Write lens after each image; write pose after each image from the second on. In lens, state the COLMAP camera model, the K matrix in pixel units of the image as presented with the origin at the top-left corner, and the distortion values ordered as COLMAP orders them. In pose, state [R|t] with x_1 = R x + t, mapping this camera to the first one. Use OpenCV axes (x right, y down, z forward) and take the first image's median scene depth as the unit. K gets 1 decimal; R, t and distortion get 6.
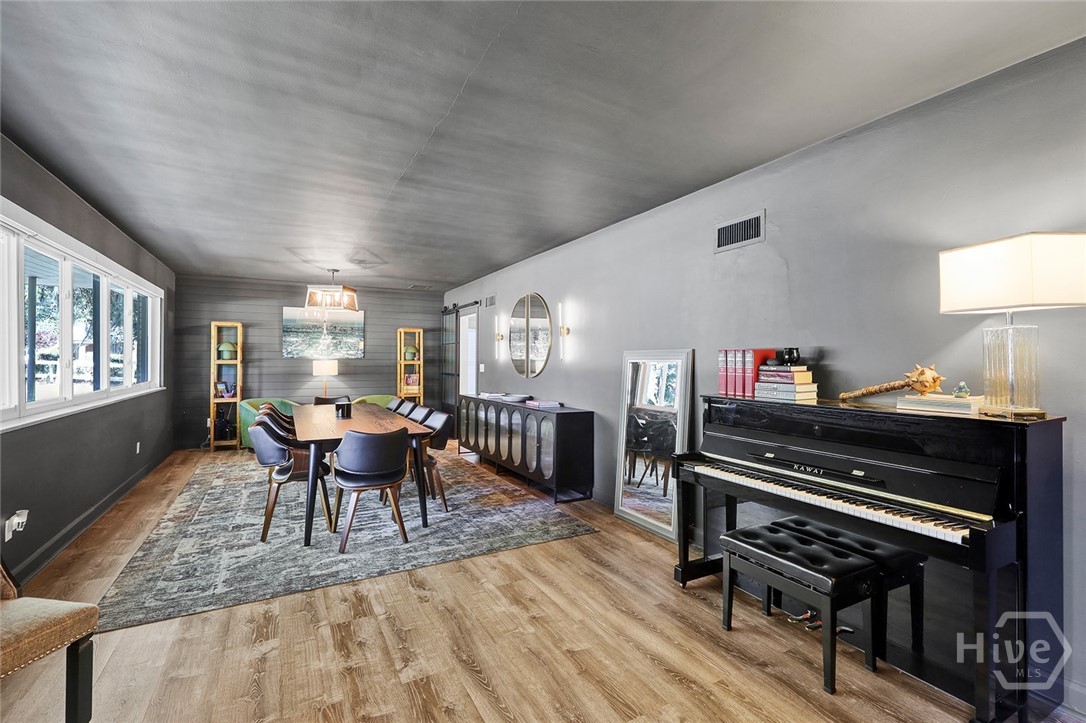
lens RADIAL K [[488.1, 0, 540.1], [0, 488.1, 361.8], [0, 0, 1]] dist [-0.000951, 0.000126]
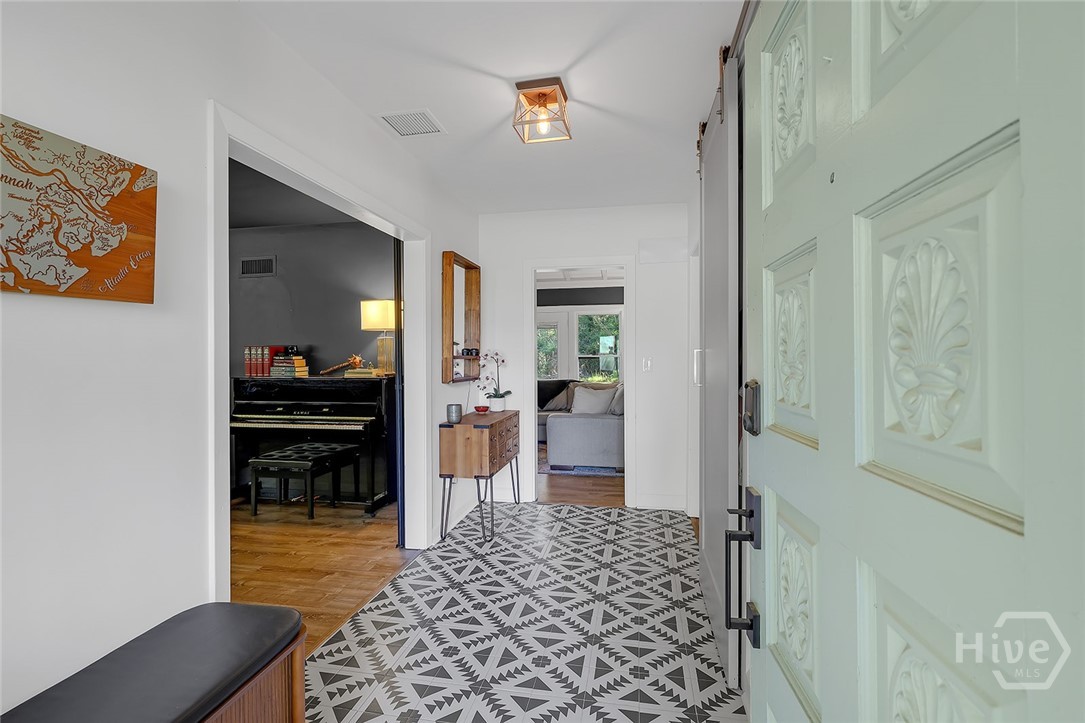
lens RADIAL K [[463.9, 0, 535.8], [0, 463.9, 357.8], [0, 0, 1]] dist [-0.004928, -0.000237]
pose [[0.603026, -0.015900, 0.797563, -0.260227], [0.008314, 0.999872, 0.013647, -0.000673], [-0.797678, -0.001598, 0.603081, -0.647496]]
